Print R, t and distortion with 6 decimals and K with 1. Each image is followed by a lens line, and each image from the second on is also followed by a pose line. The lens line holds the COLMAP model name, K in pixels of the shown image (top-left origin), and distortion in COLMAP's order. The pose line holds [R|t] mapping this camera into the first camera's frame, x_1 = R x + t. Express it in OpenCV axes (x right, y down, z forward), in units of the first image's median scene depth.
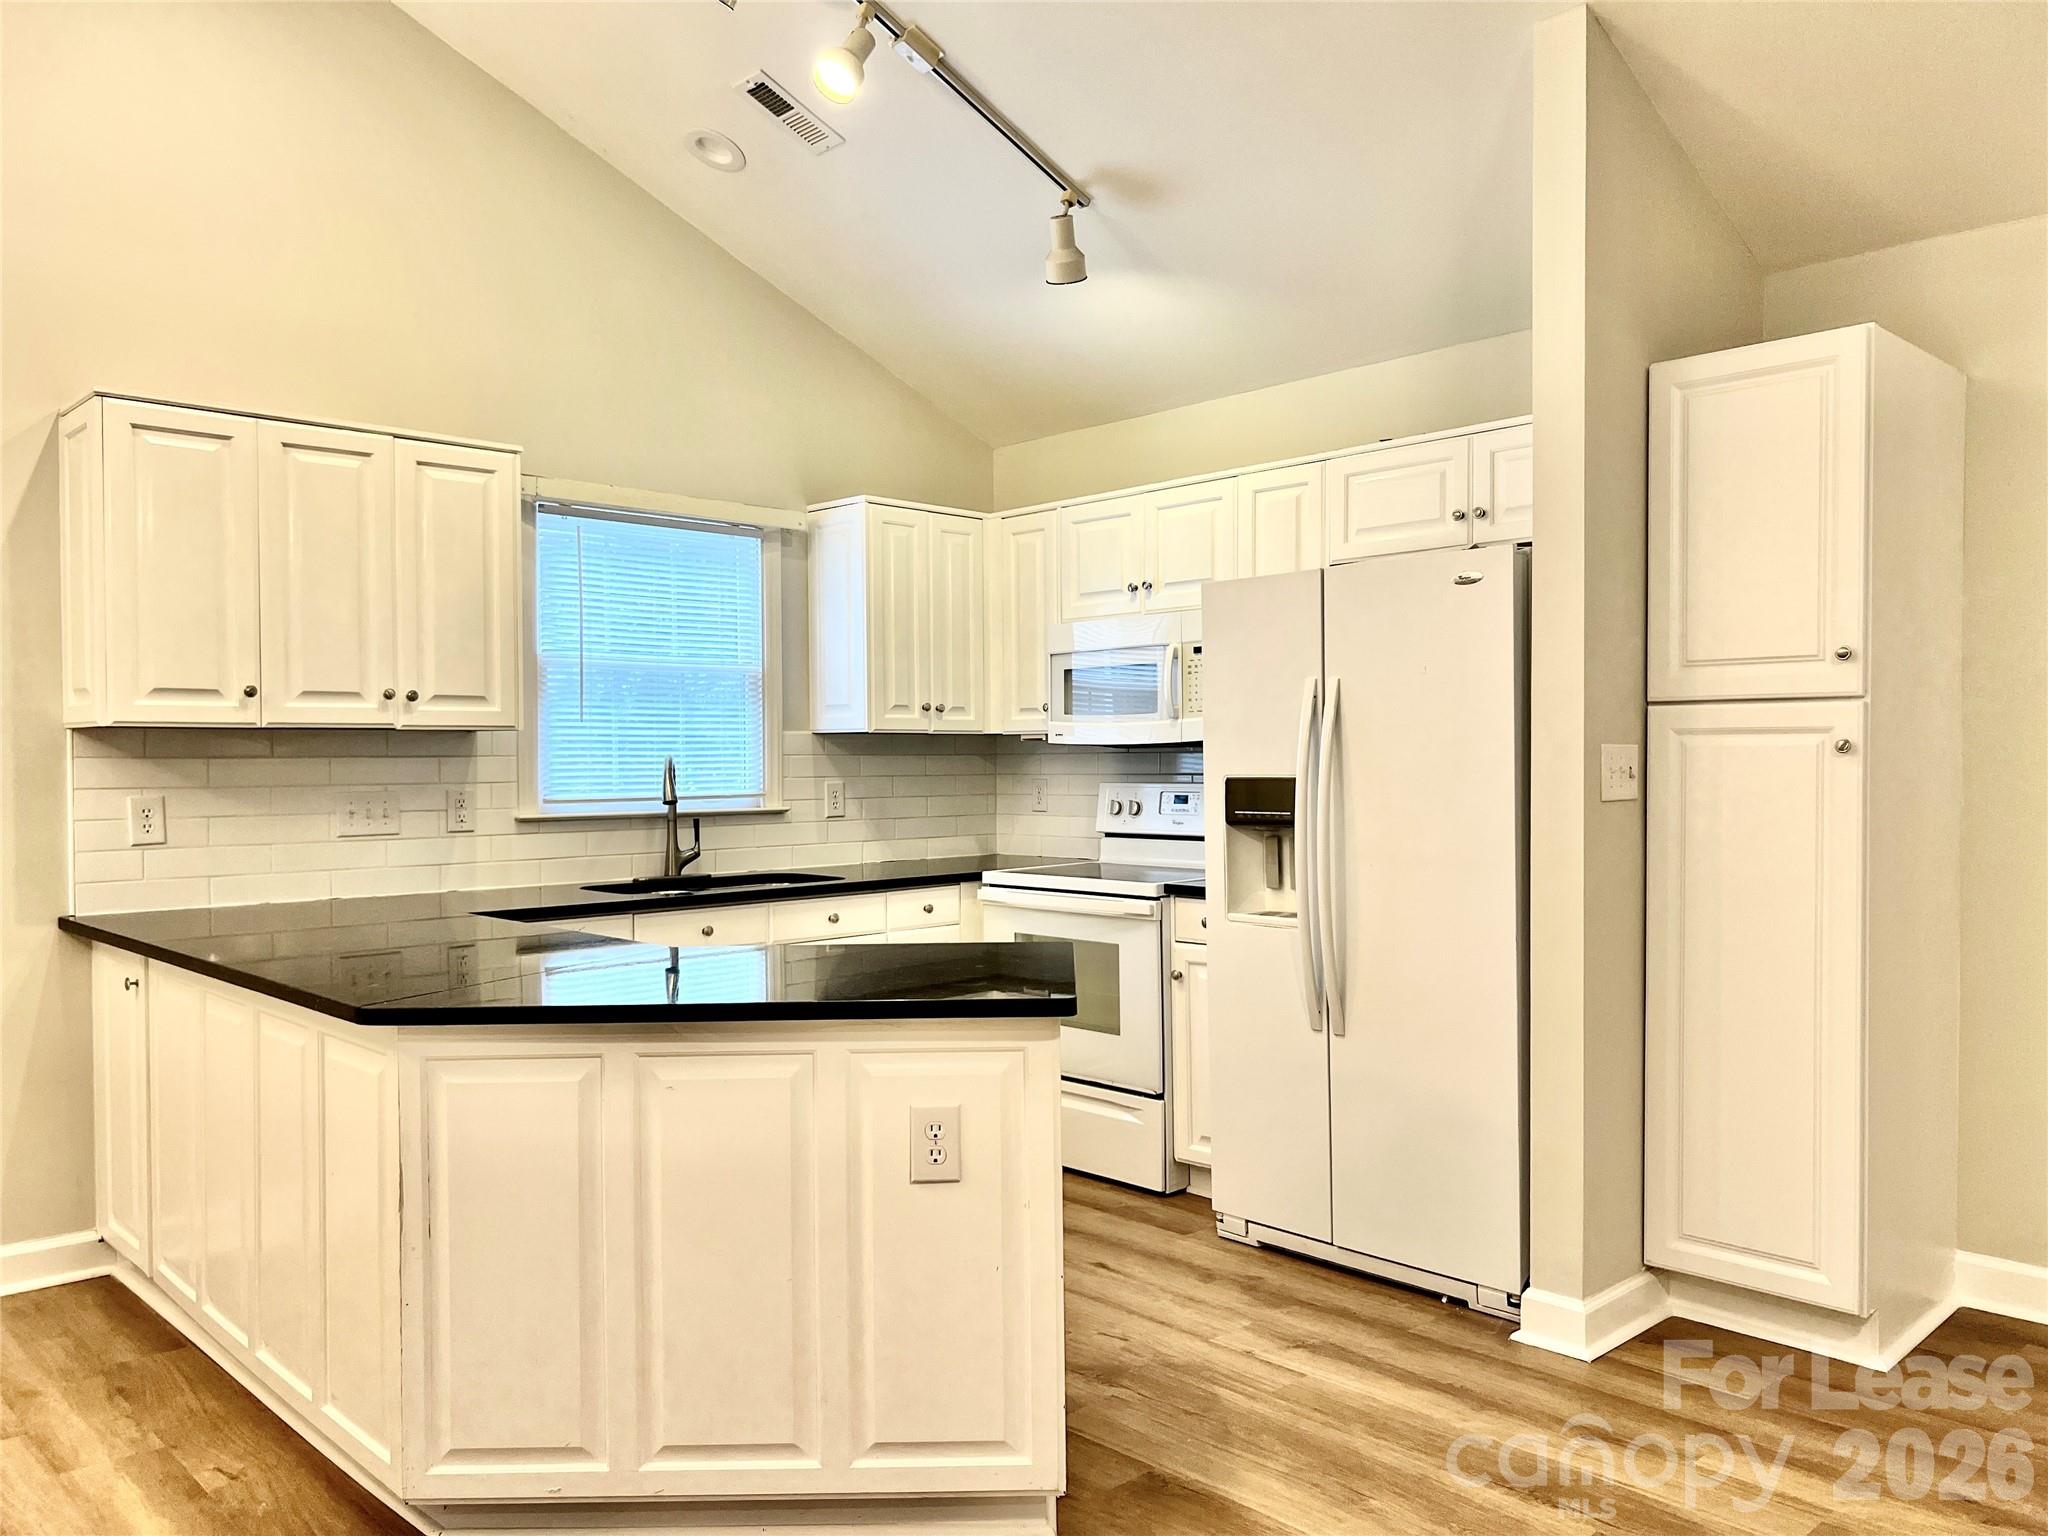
lens RADIAL K [[1541.4, 0, 1040.3], [0, 1541.4, 783.1], [0, 0, 1]] dist [0.058041, -0.068353]
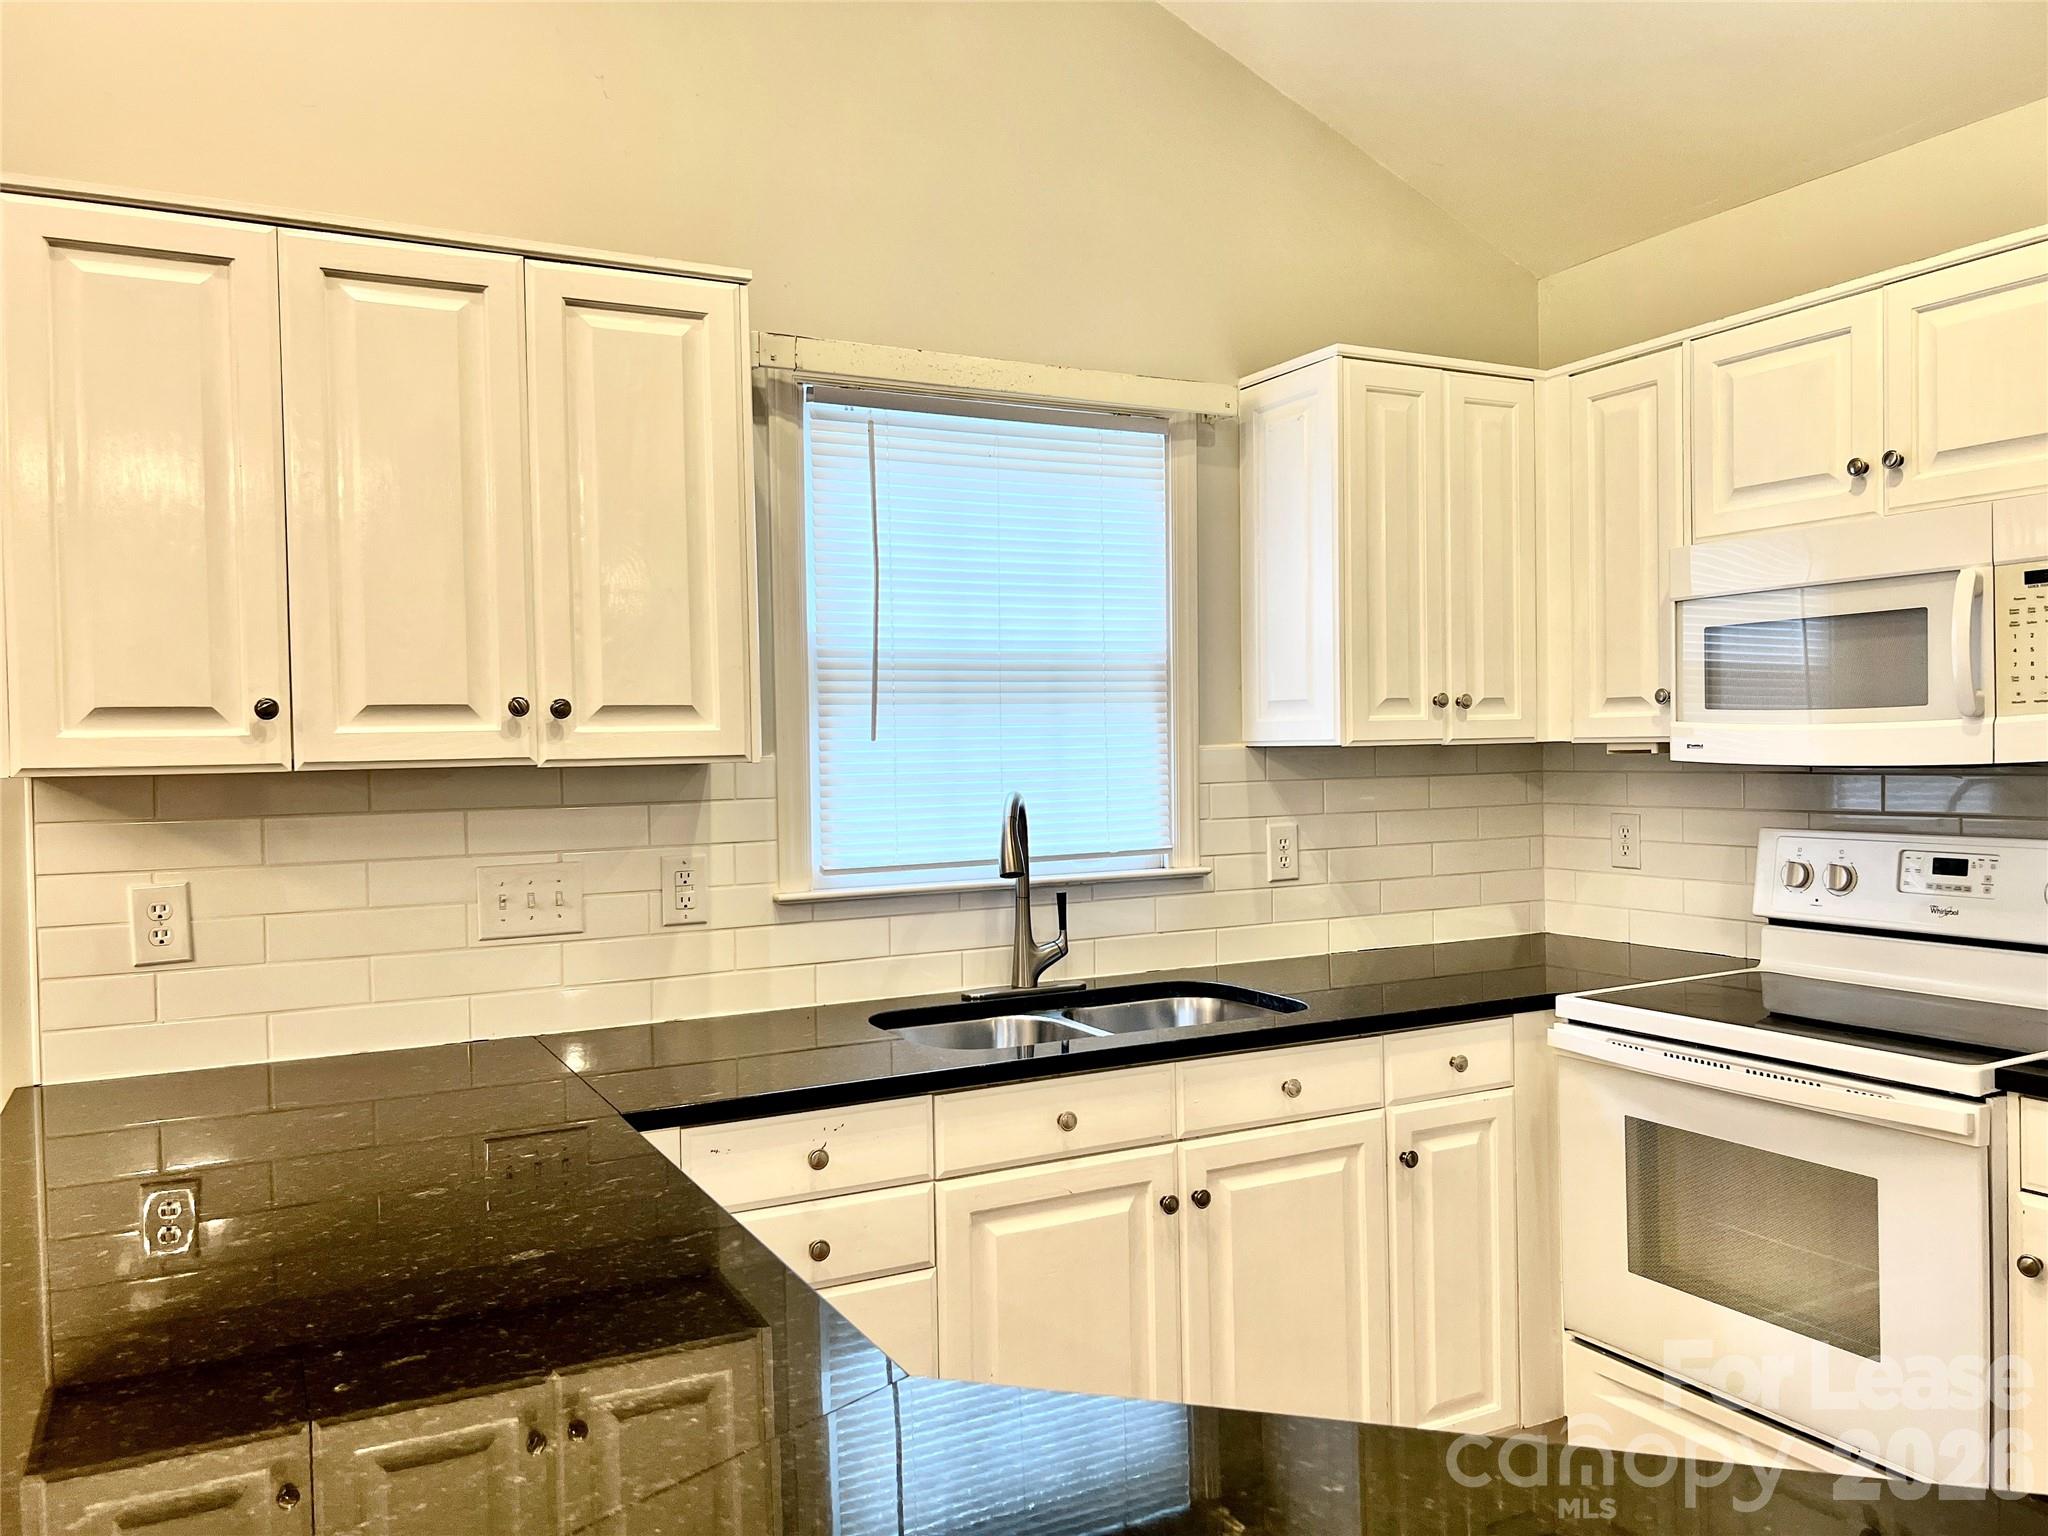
lens RADIAL K [[1541.4, 0, 1020.7], [0, 1541.4, 775.5], [0, 0, 1]] dist [0.058041, -0.068353]
pose [[0.959544, -0.005776, -0.281500, -0.071574], [0.008271, 0.999936, 0.007678, -0.030748], [0.281438, -0.009696, 0.959530, 0.445759]]
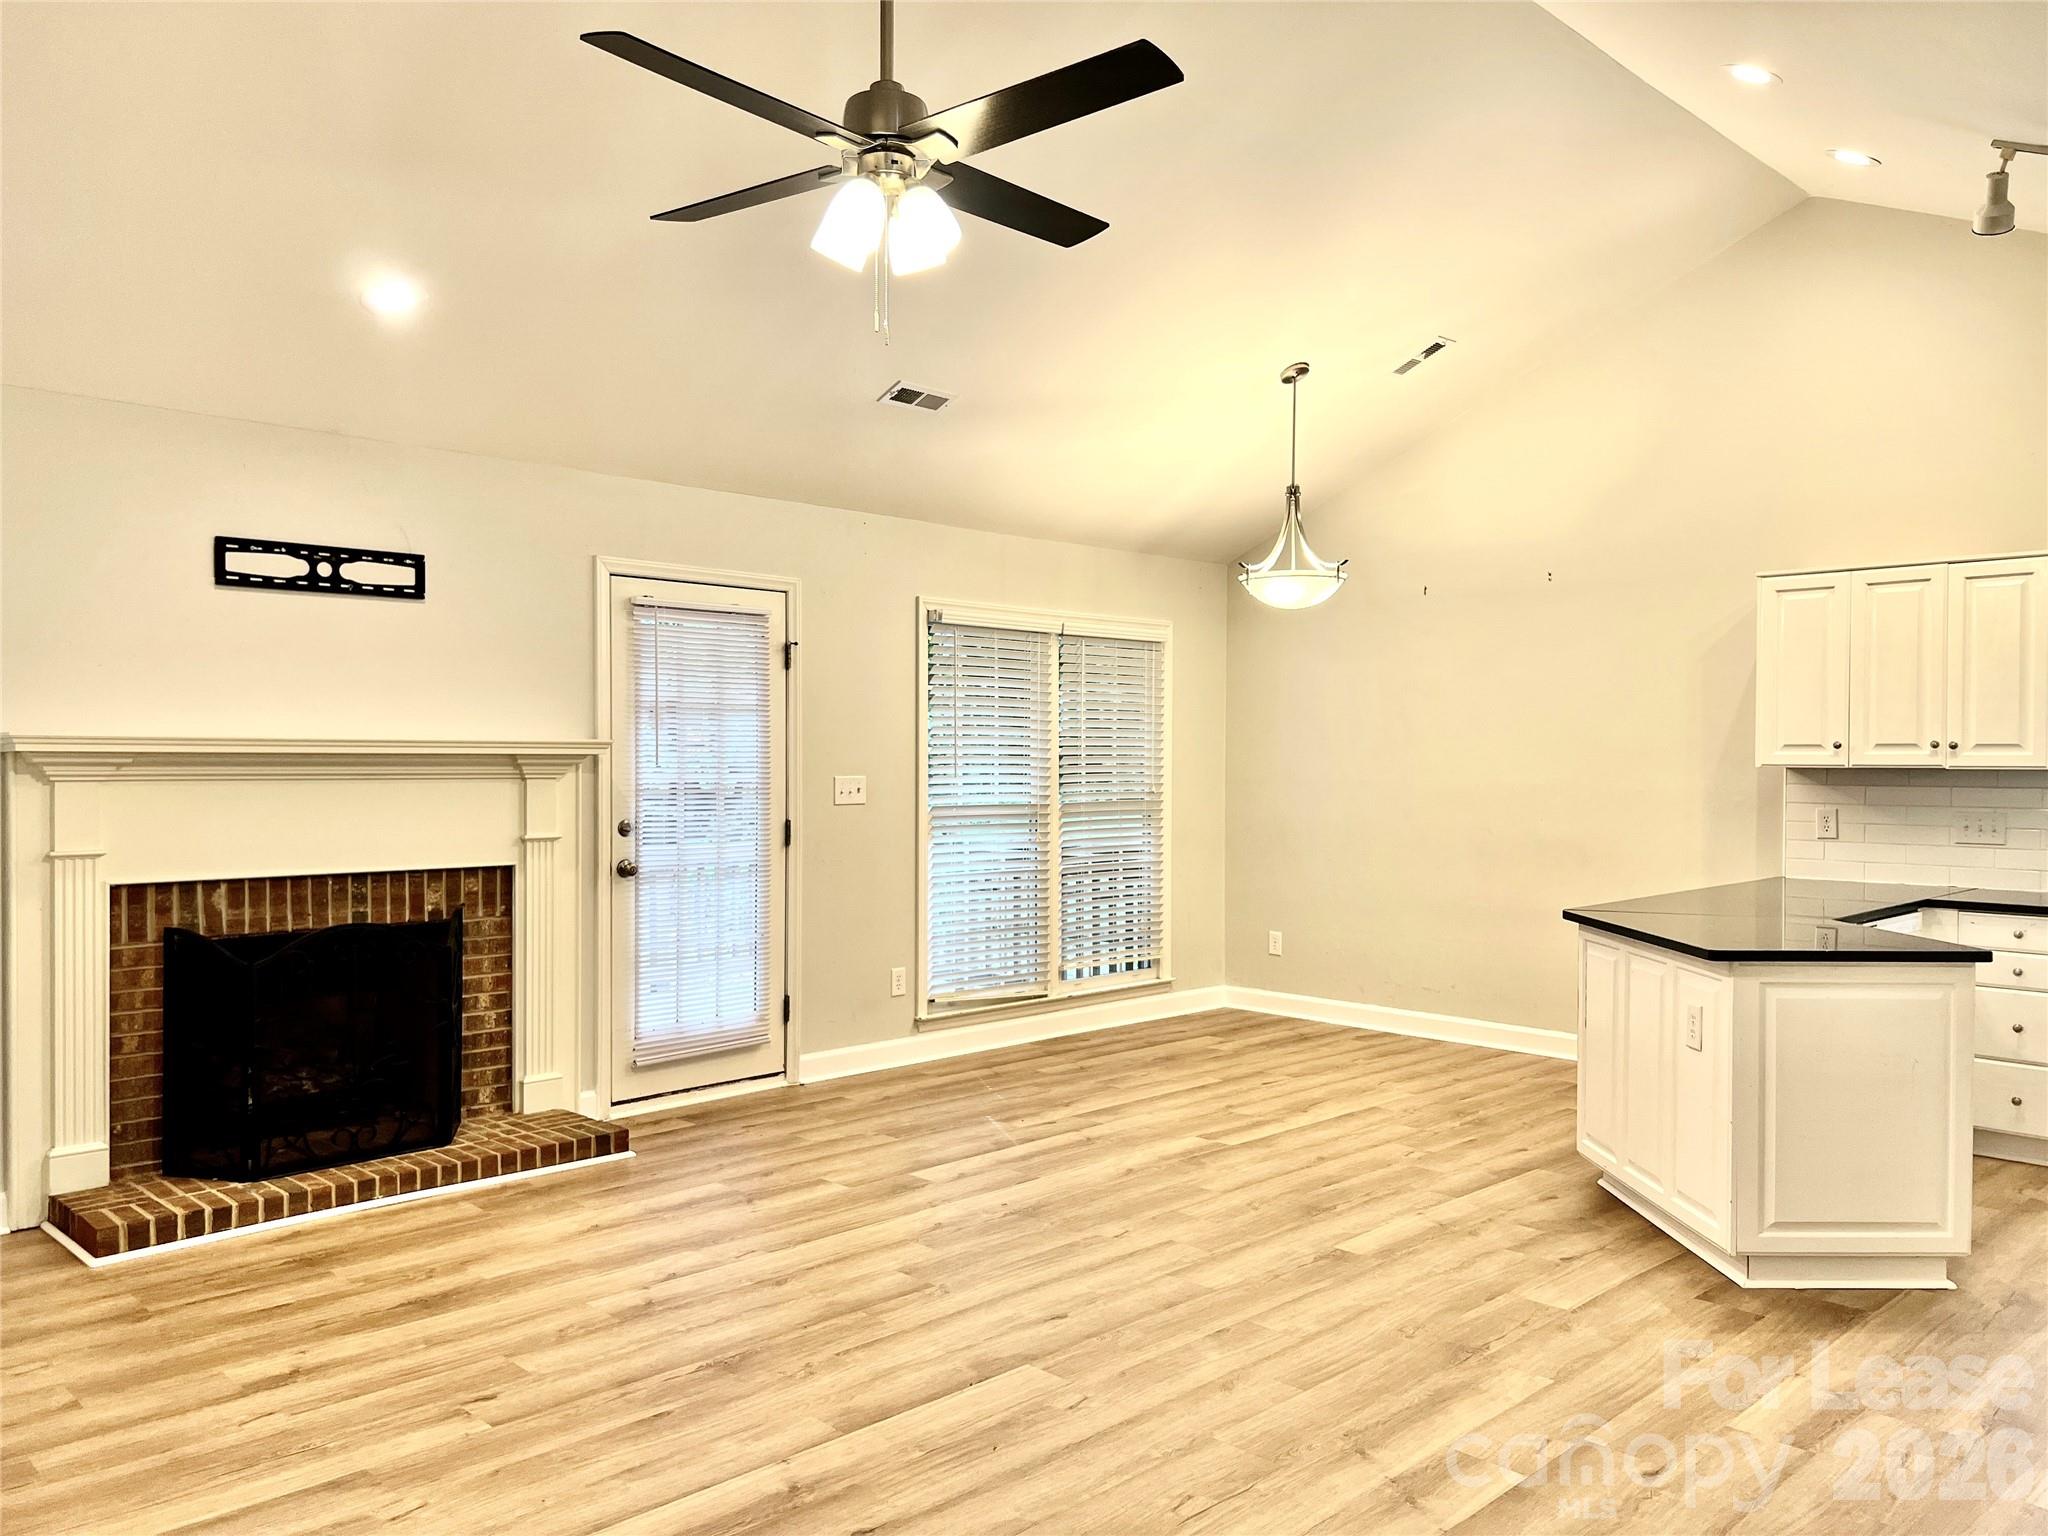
lens RADIAL K [[1541.4, 0, 1018.3], [0, 1541.4, 786.0], [0, 0, 1]] dist [0.058041, -0.068353]
pose [[0.015633, 0.027084, -0.999511, 0.894435], [-0.018423, 0.999471, 0.026795, -0.037356], [0.999708, 0.017995, 0.016123, 0.115283]]
